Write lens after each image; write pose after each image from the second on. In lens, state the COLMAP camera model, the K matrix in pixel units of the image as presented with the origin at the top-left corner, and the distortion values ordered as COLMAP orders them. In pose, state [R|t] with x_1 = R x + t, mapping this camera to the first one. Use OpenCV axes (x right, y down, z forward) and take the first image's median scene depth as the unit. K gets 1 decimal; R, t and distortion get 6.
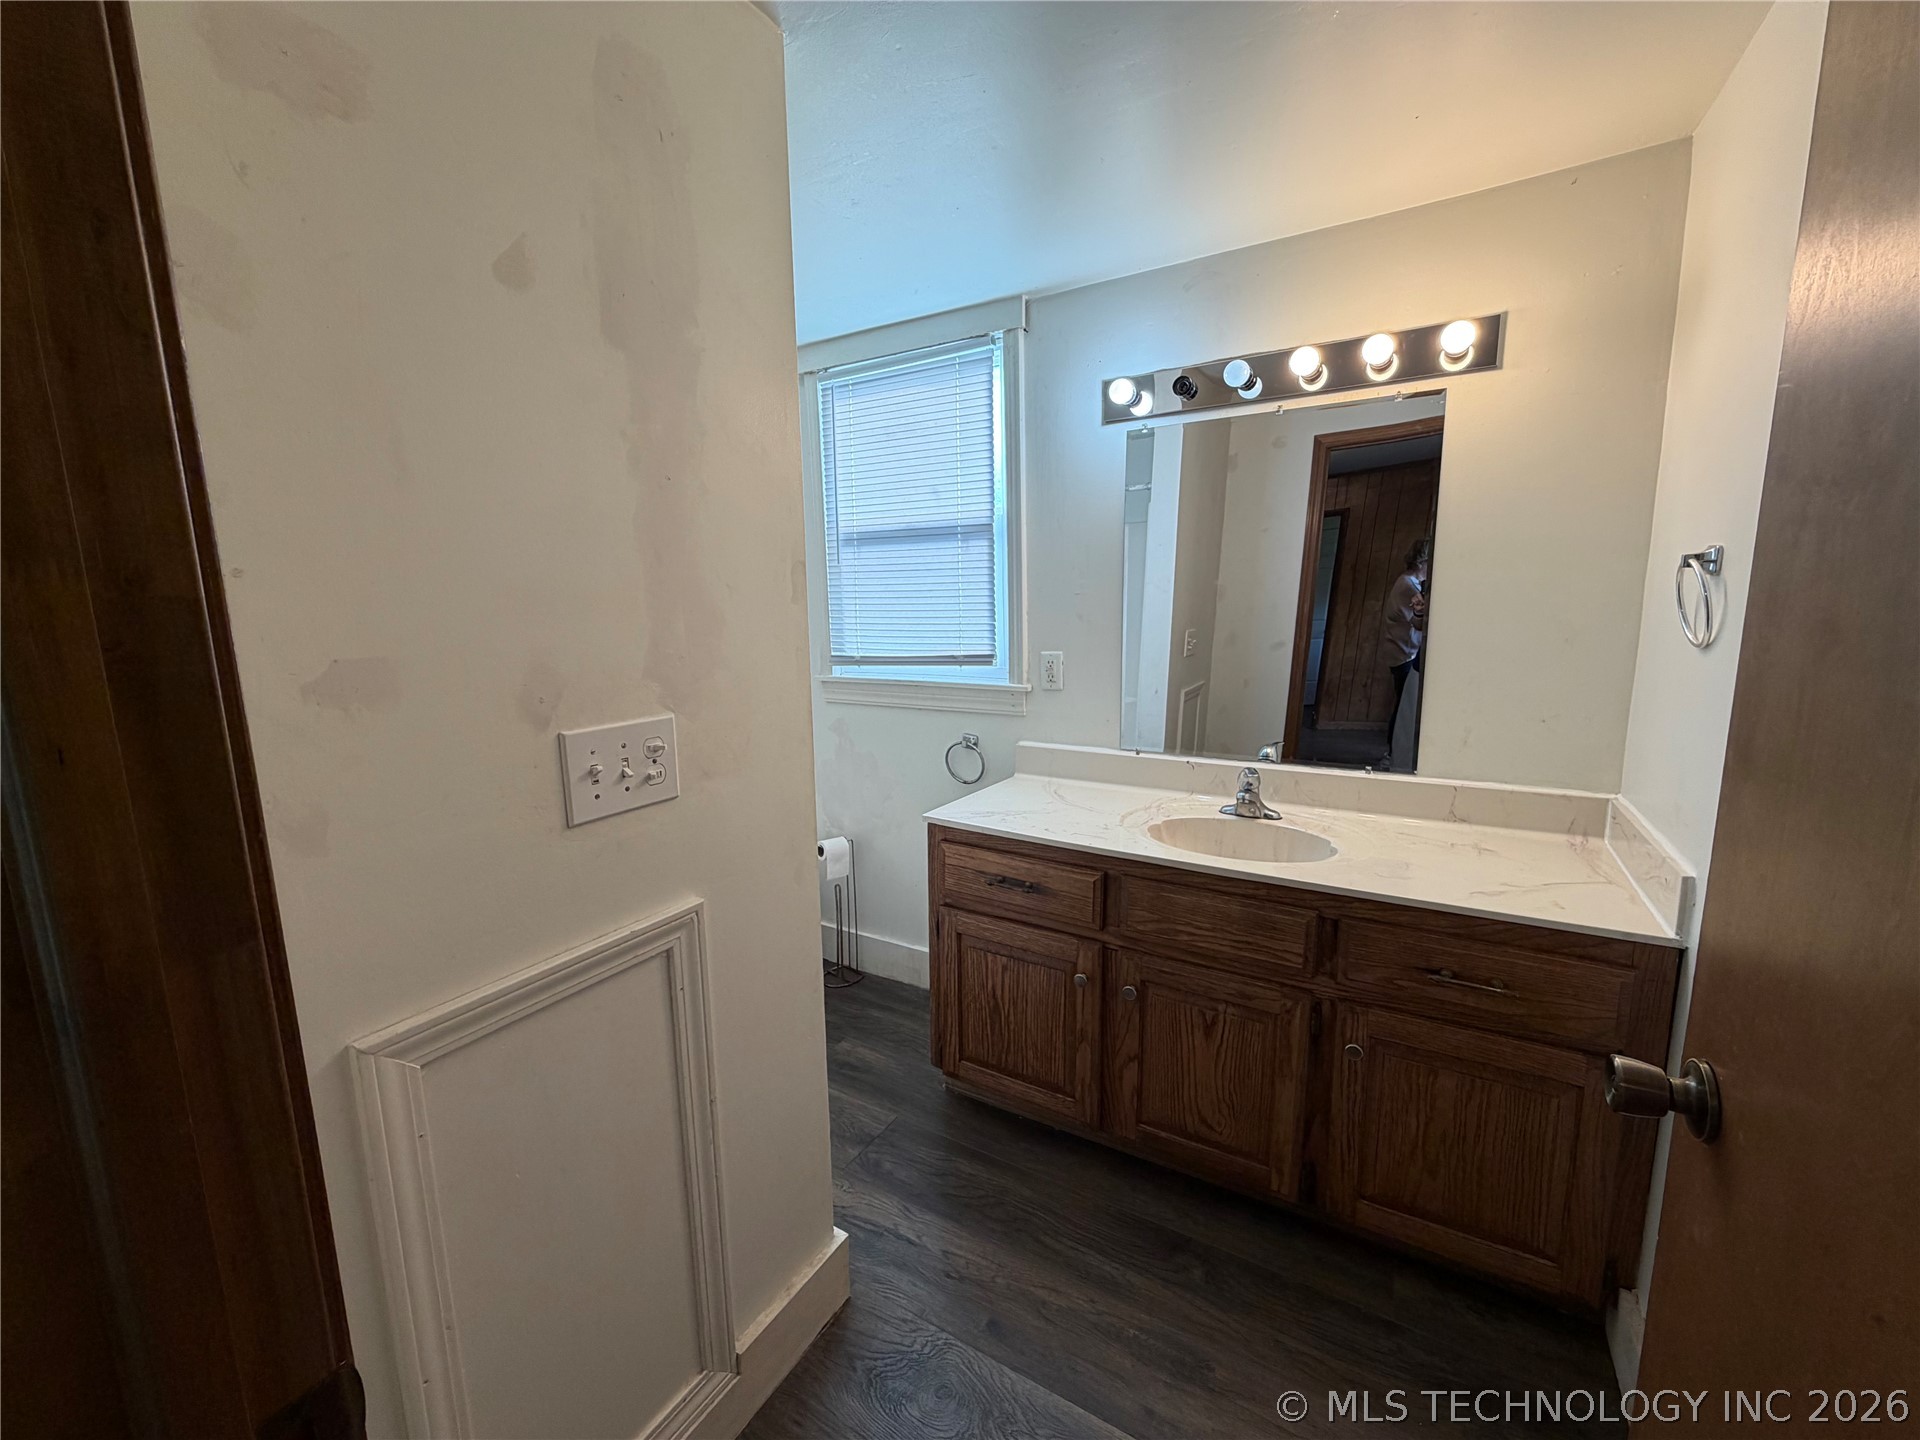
lens RADIAL K [[757.5, 0, 954.5], [0, 757.5, 718.9], [0, 0, 1]] dist [-0.008789, -0.000396]
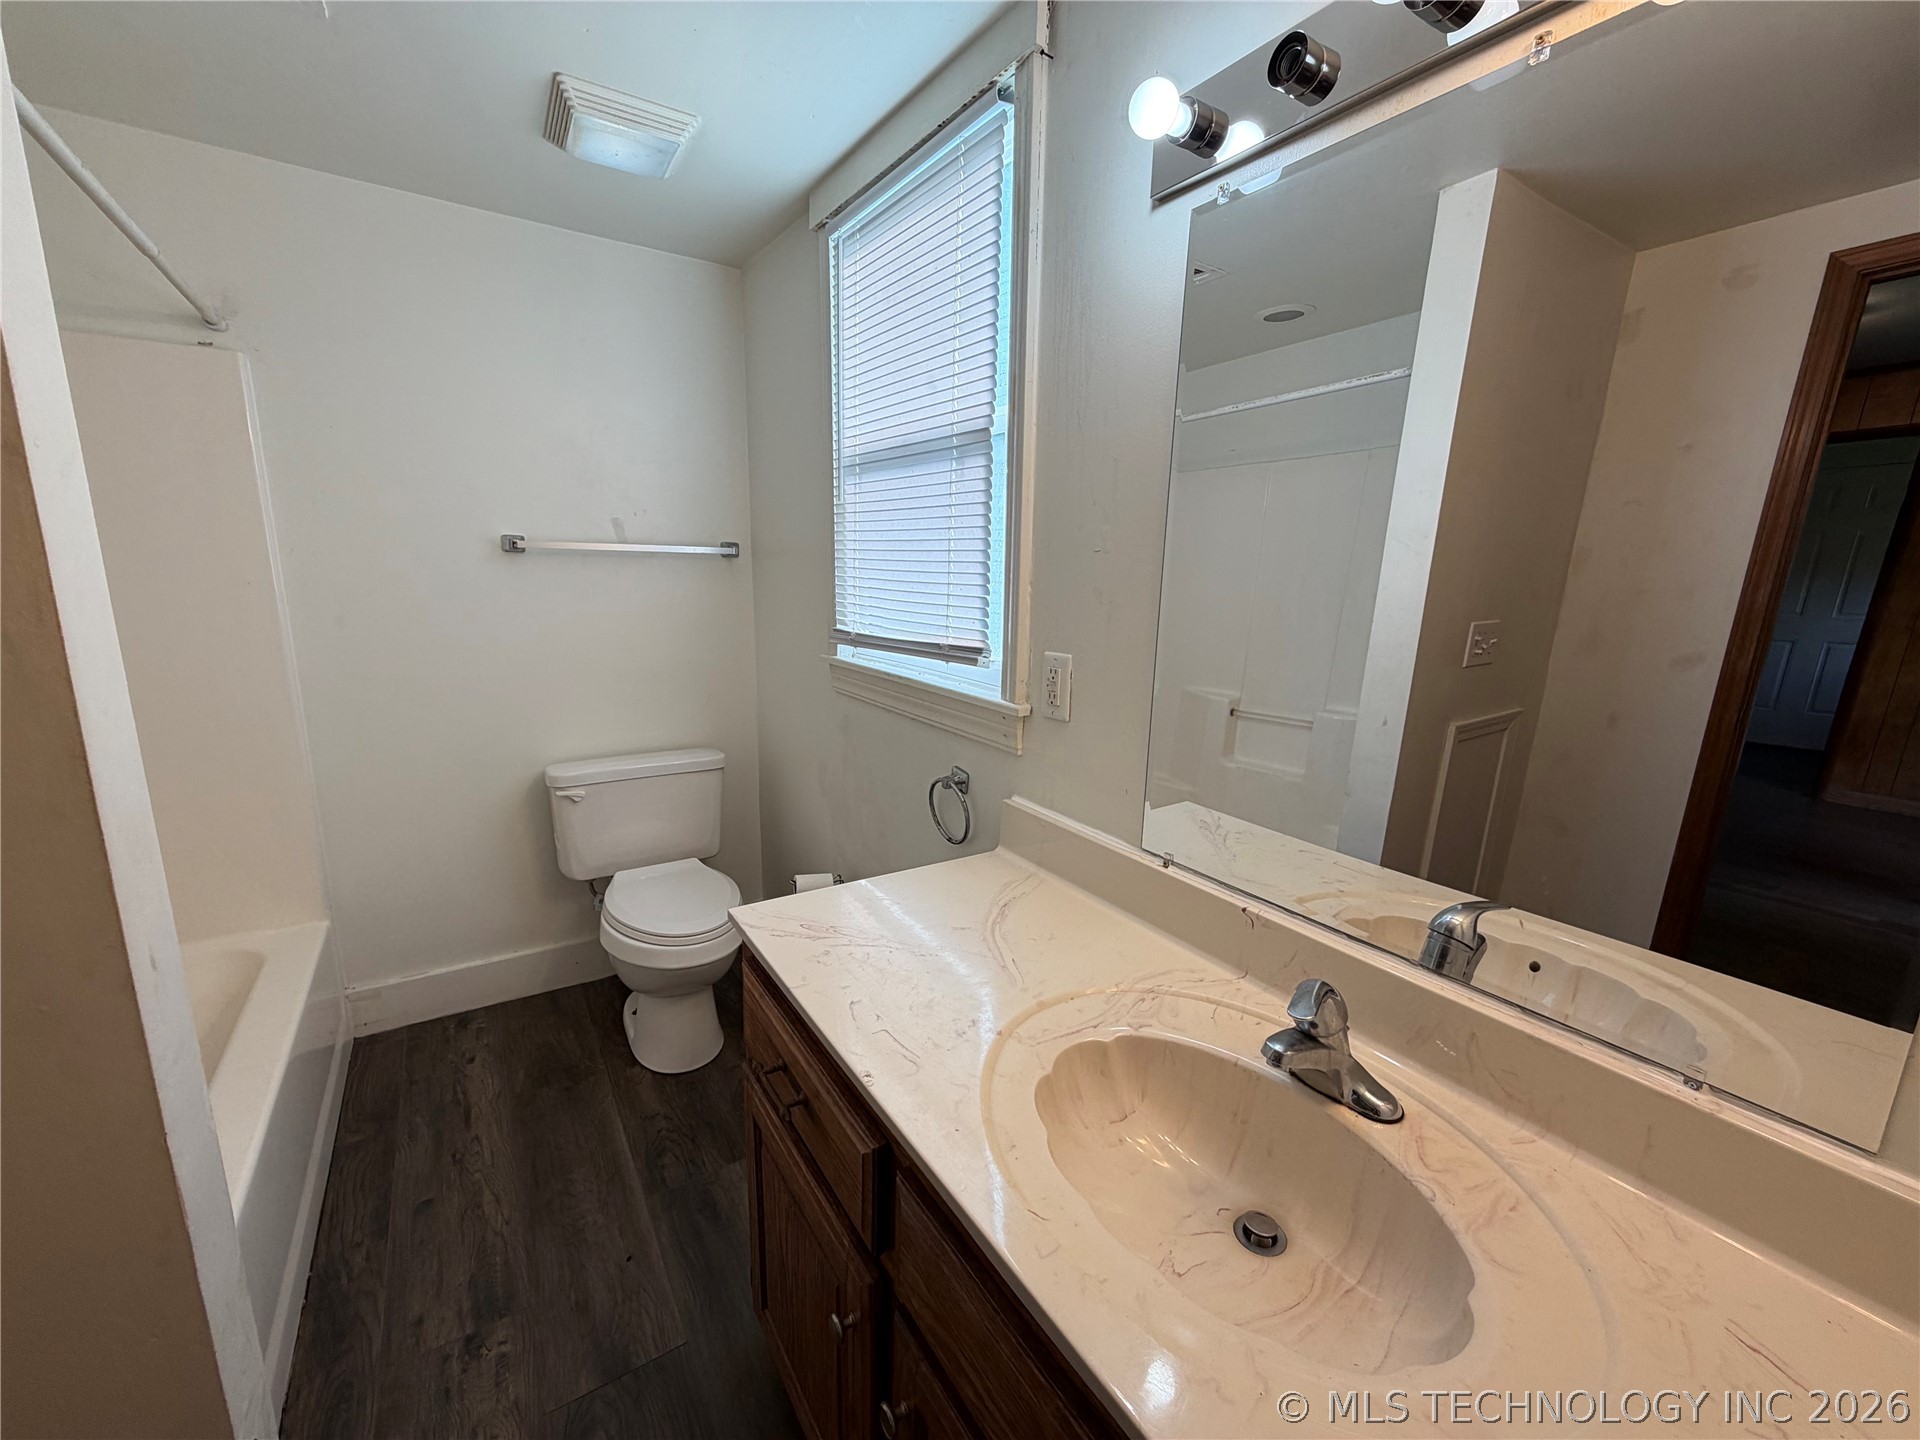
lens RADIAL K [[757.5, 0, 954.5], [0, 757.5, 718.9], [0, 0, 1]] dist [-0.008789, -0.000396]
pose [[0.899556, 0.120417, -0.419879, 0.295401], [-0.097354, 0.992342, 0.076020, -0.073328], [0.425818, -0.027508, 0.904391, 0.441001]]
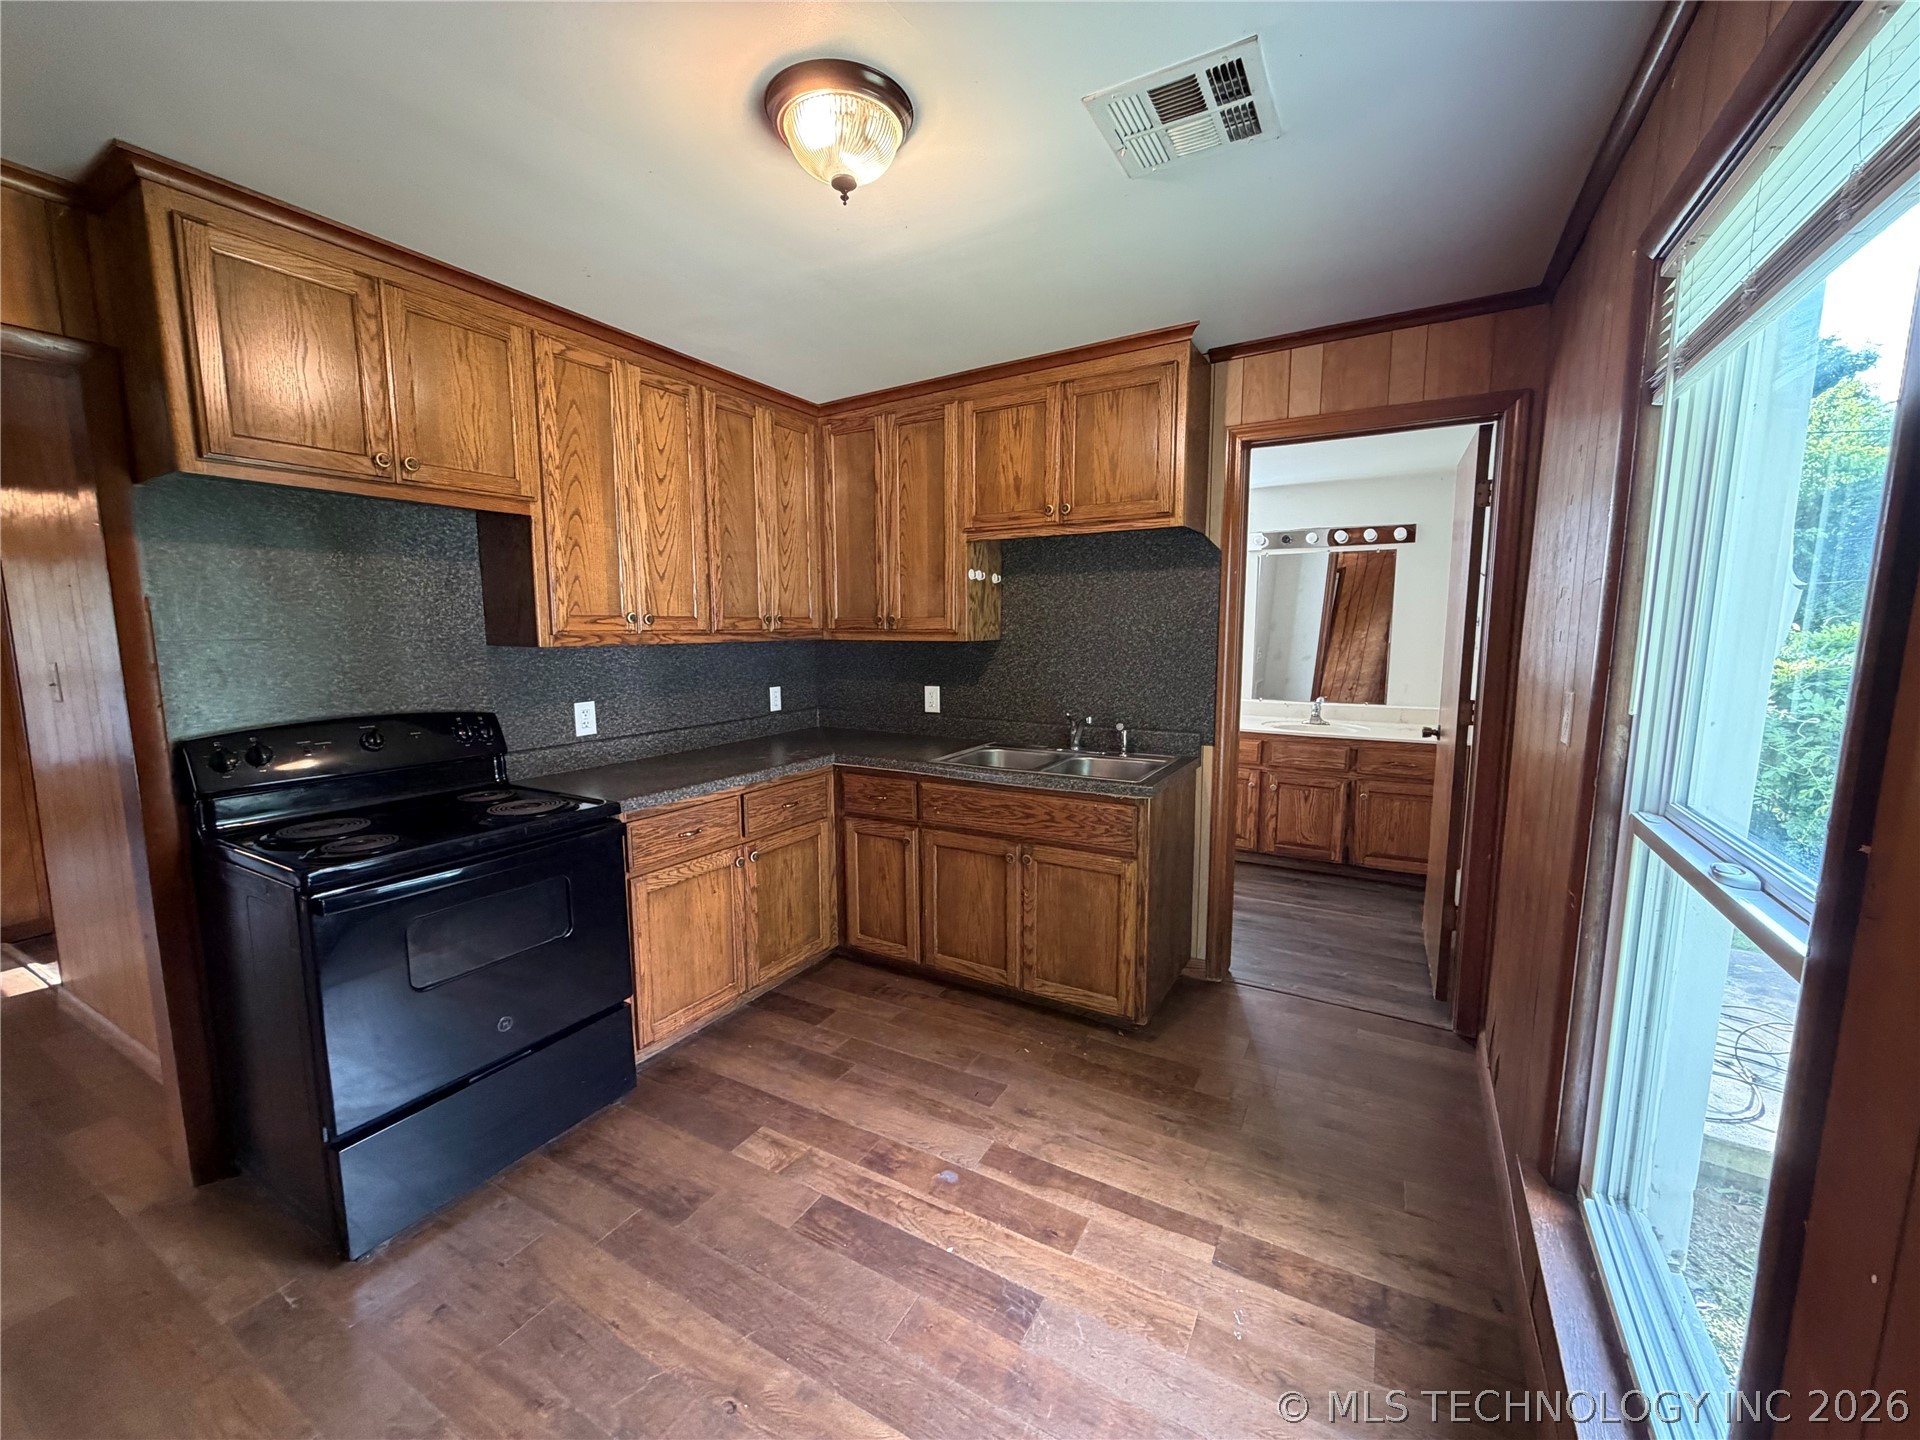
lens RADIAL K [[757.5, 0, 954.5], [0, 757.5, 718.9], [0, 0, 1]] dist [-0.008789, -0.000396]
pose [[0.999679, 0.011407, 0.022625, -0.640832], [-0.010754, 0.999528, -0.028779, 0.158498], [-0.022943, 0.028527, 0.999330, -1.077121]]
